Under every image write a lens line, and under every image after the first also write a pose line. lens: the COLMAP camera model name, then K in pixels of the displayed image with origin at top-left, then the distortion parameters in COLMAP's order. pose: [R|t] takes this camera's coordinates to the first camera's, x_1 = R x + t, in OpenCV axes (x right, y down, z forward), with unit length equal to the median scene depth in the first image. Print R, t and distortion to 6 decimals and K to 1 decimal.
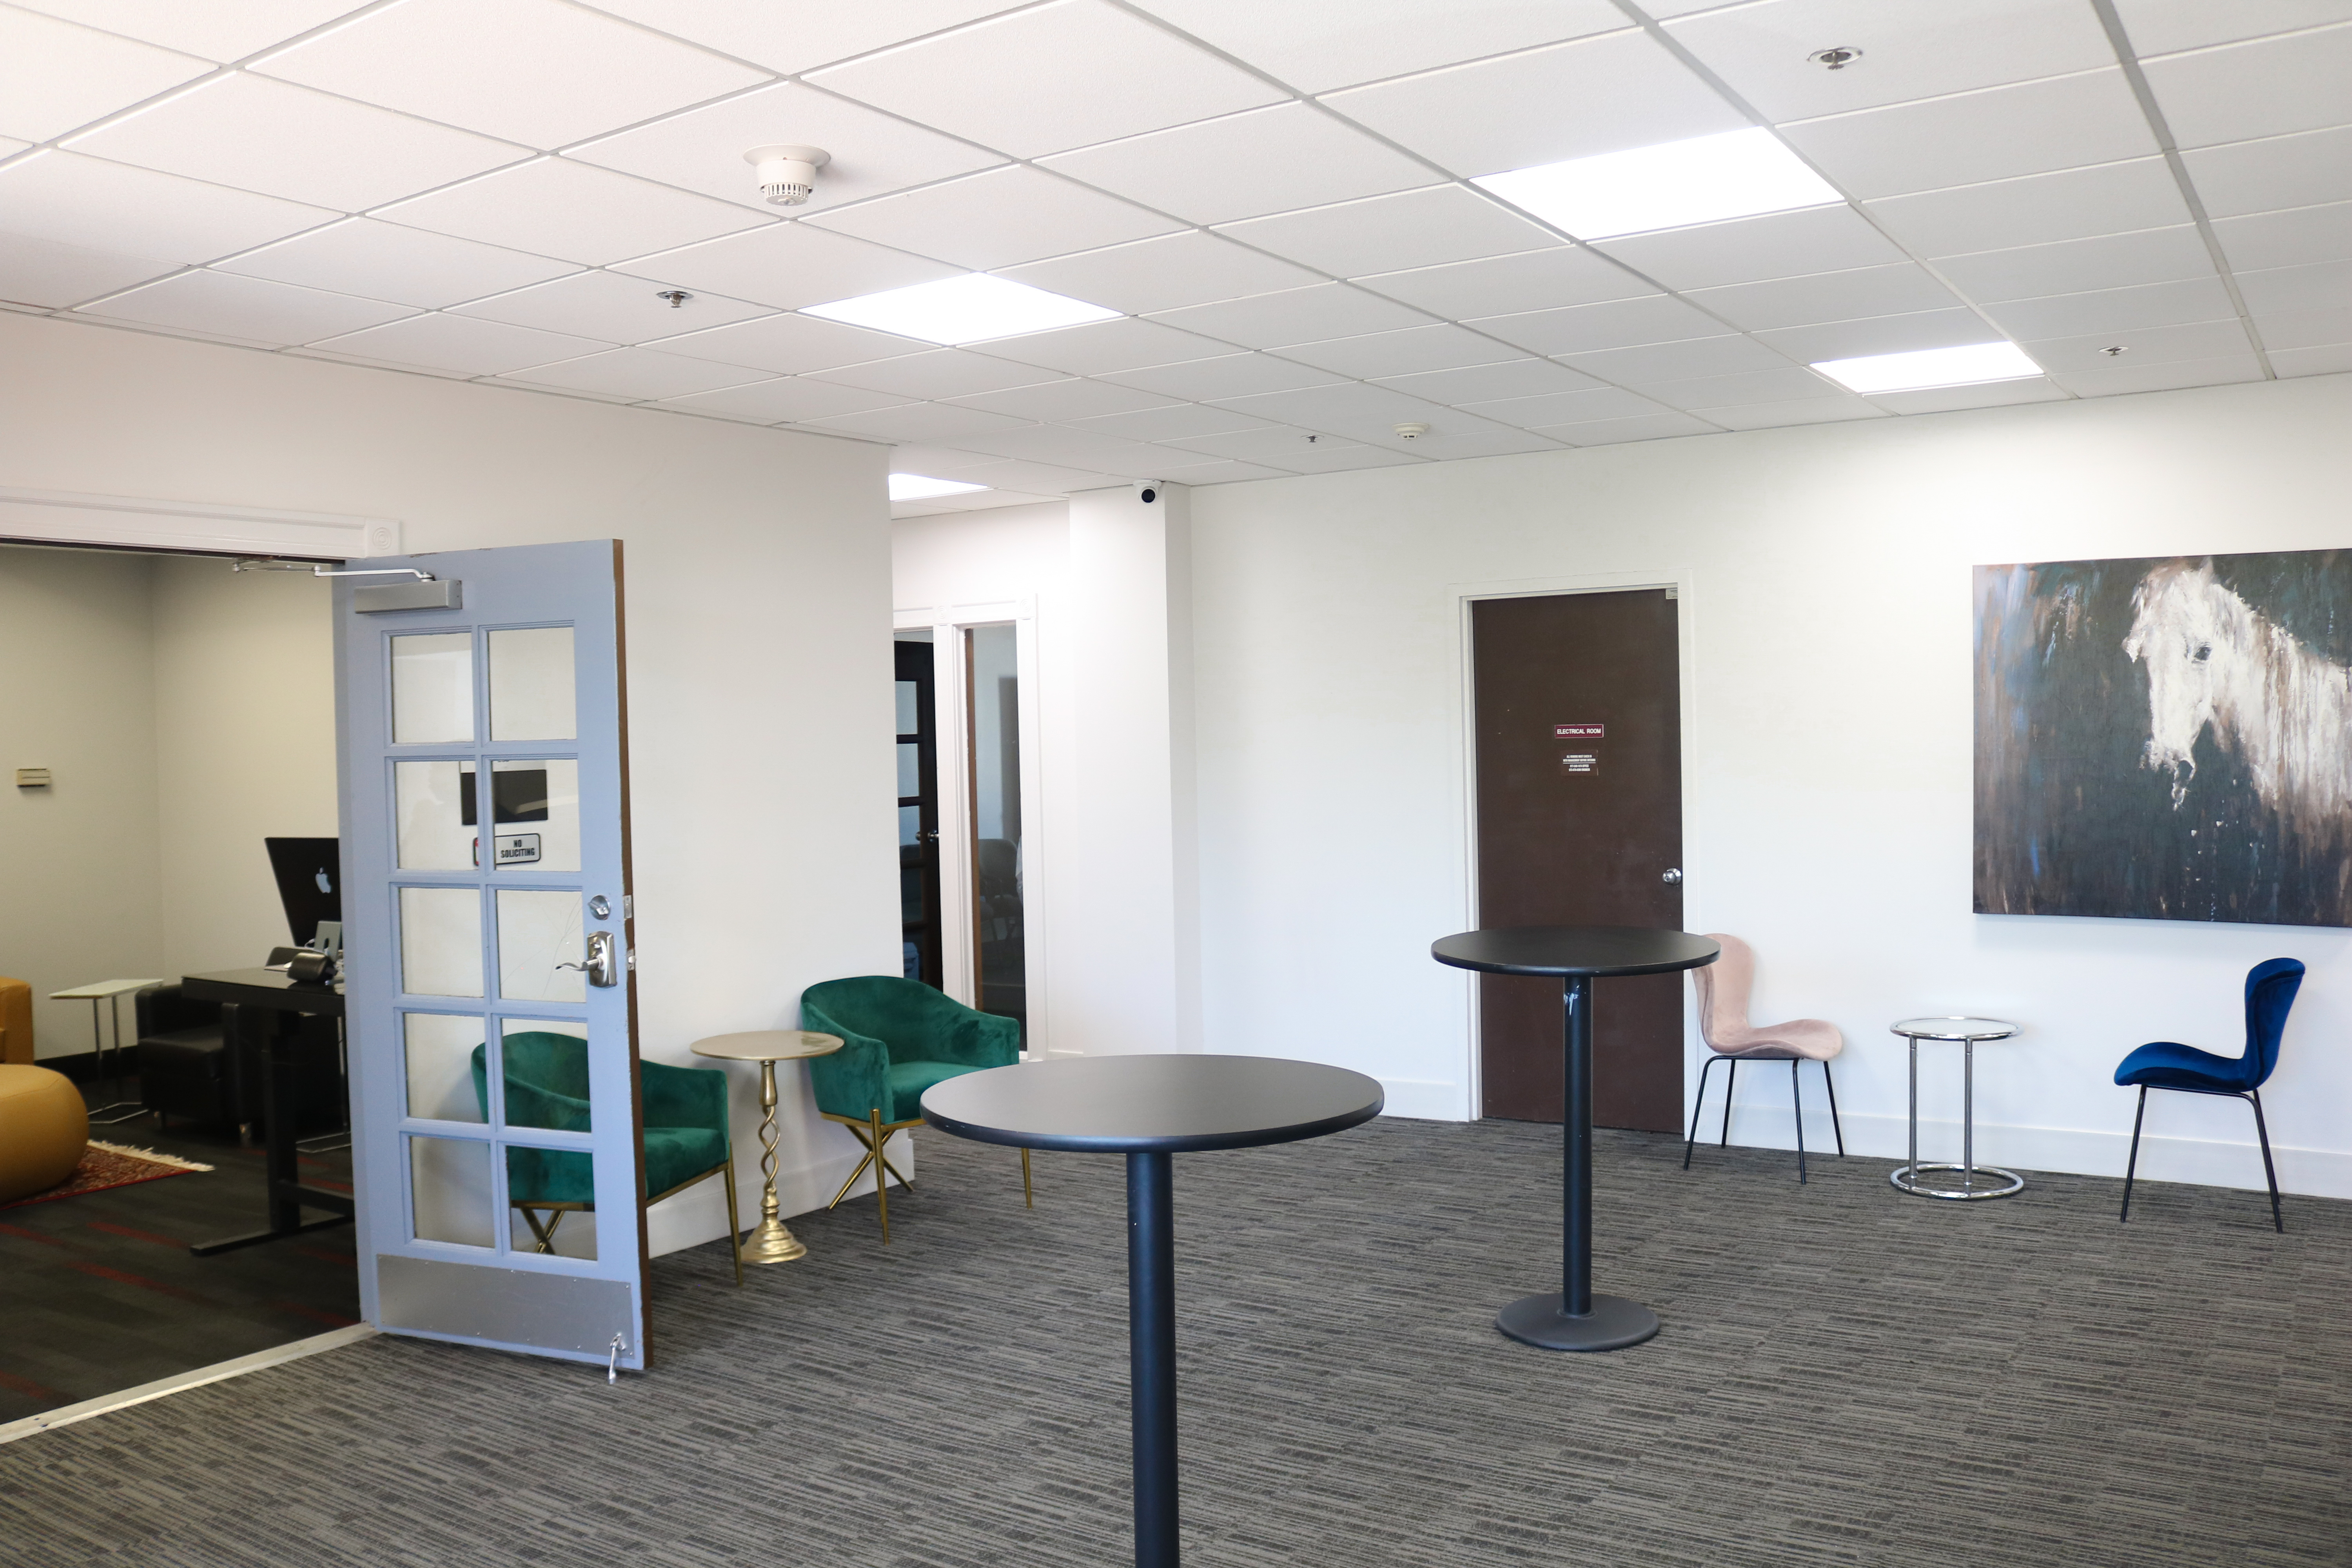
lens RADIAL K [[1947.8, 0, 1178.1], [0, 1947.8, 791.6], [0, 0, 1]] dist [-0.152798, 0.122603]
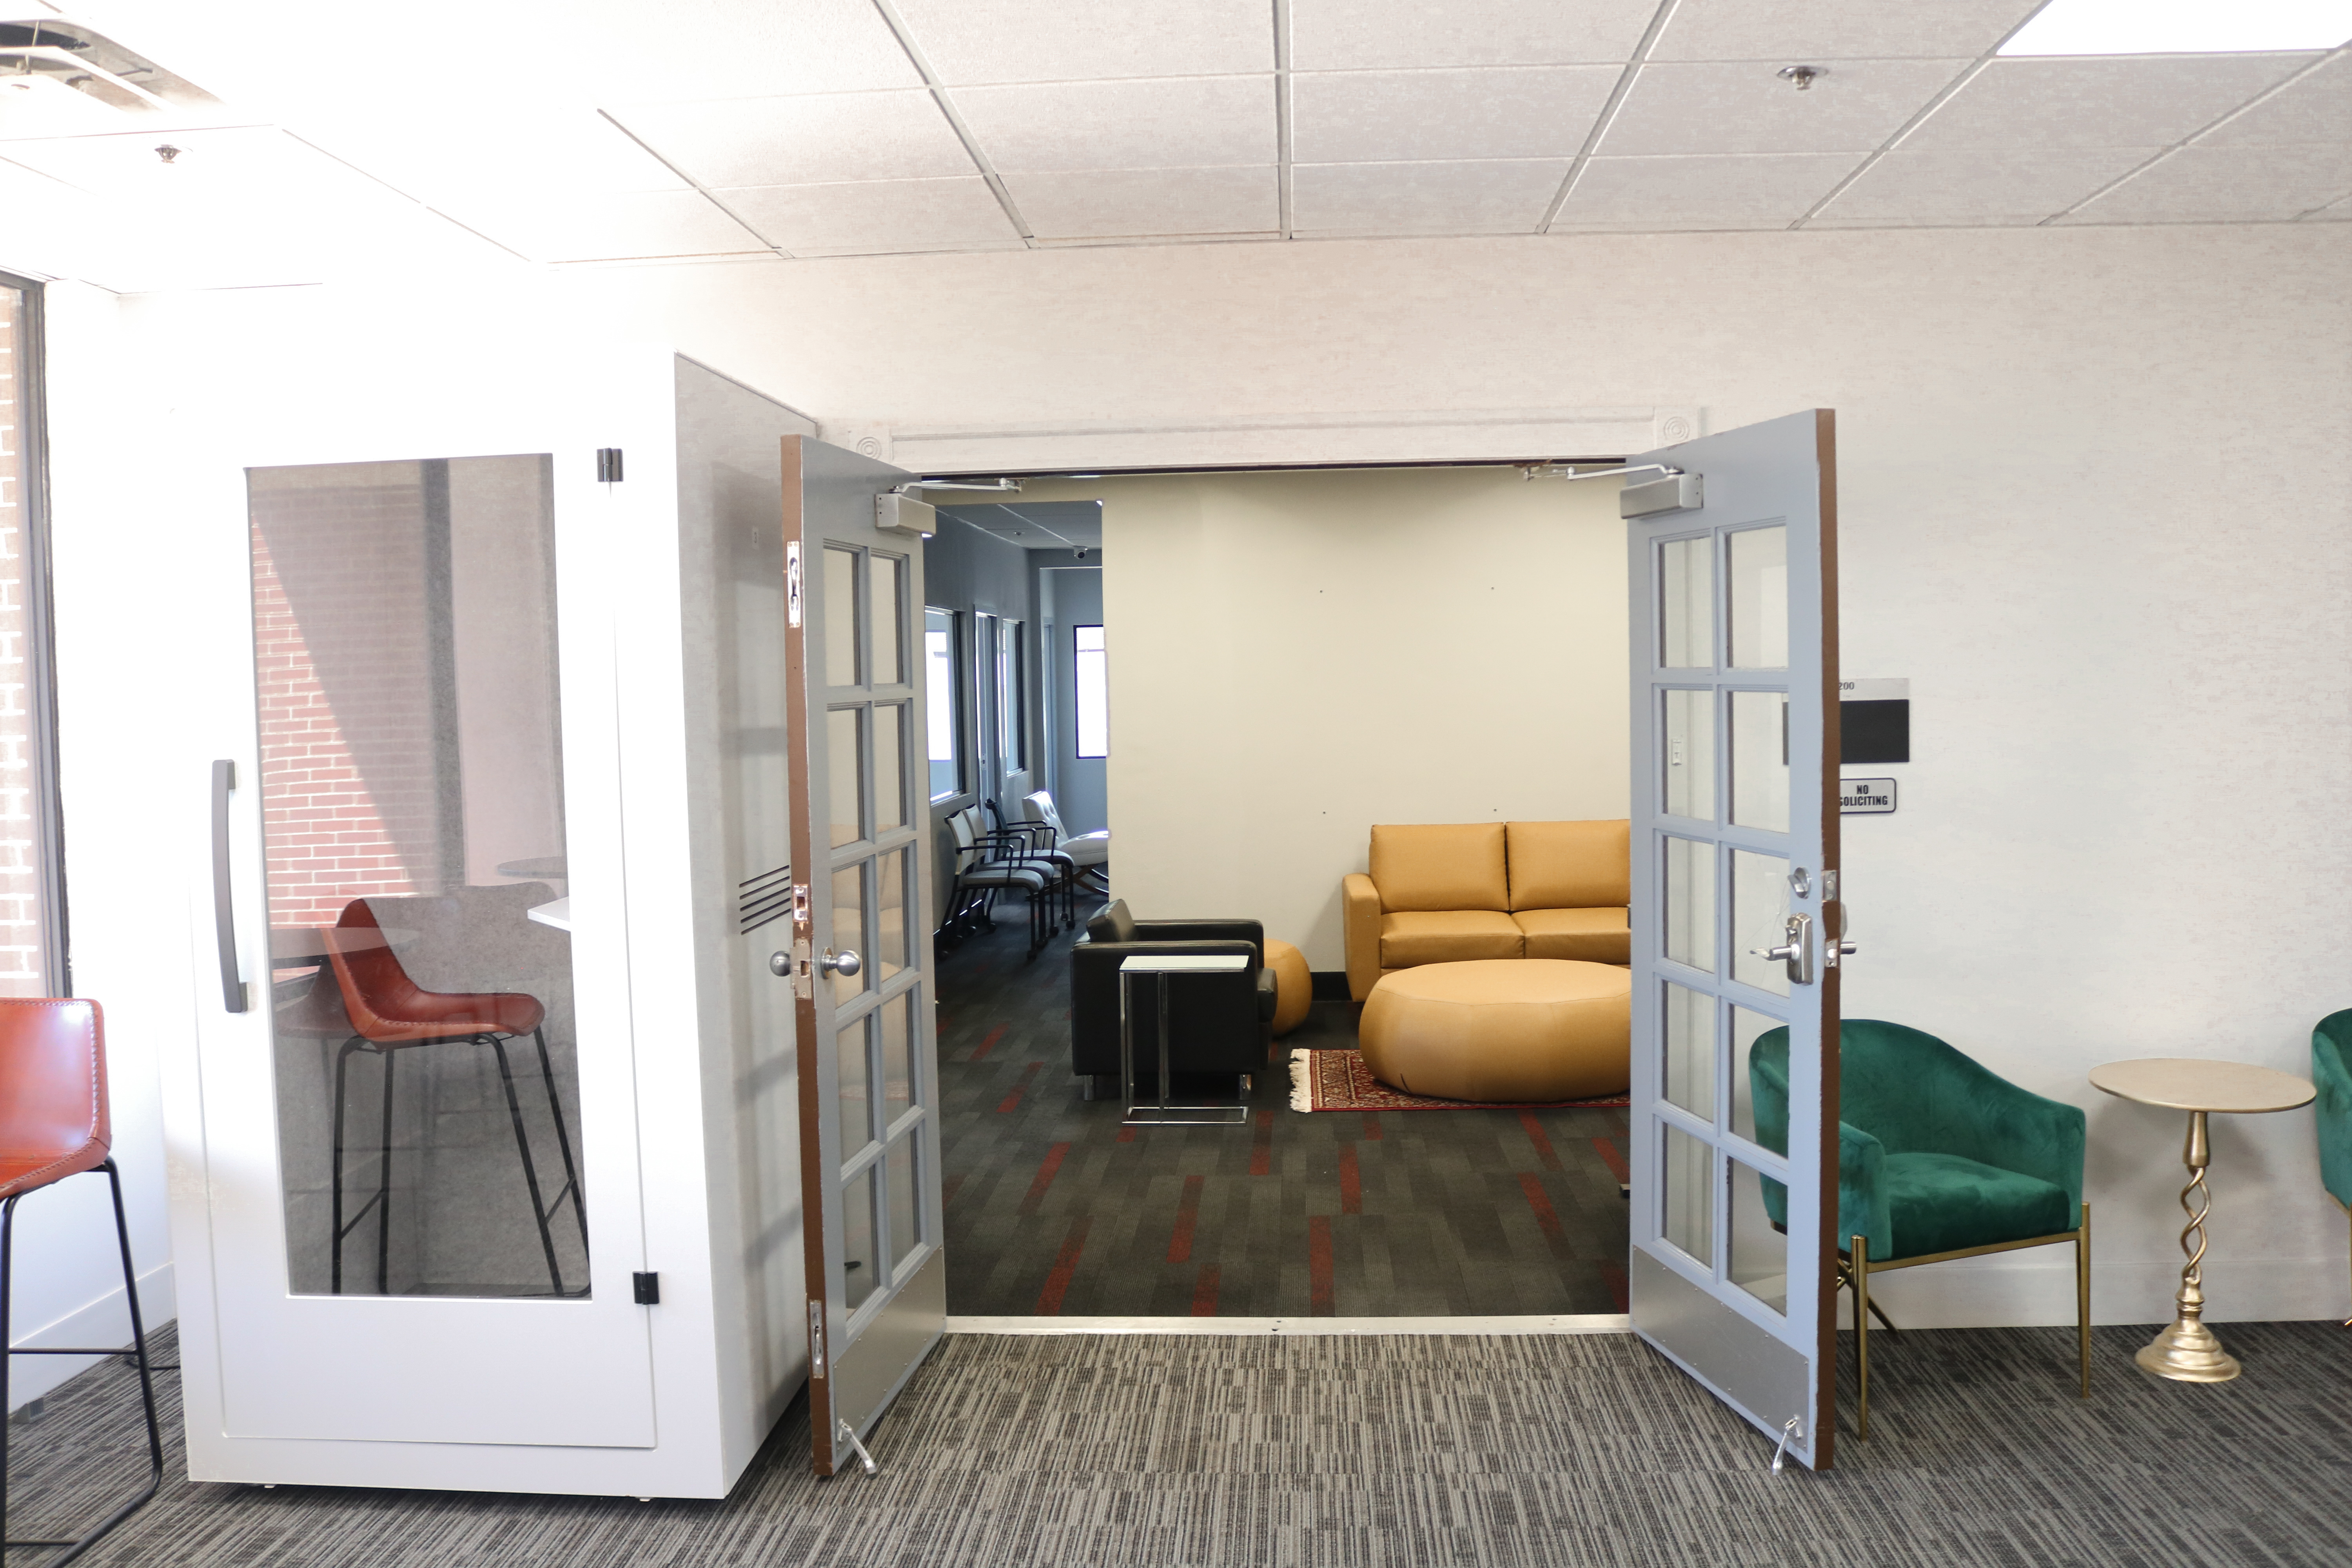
lens RADIAL K [[1947.8, 0, 1173.9], [0, 1947.8, 780.2], [0, 0, 1]] dist [-0.152798, 0.122603]
pose [[0.511349, 0.059527, -0.857309, 0.213704], [-0.019002, 0.998137, 0.057971, -0.019444], [0.859163, -0.013353, 0.511528, 0.341968]]
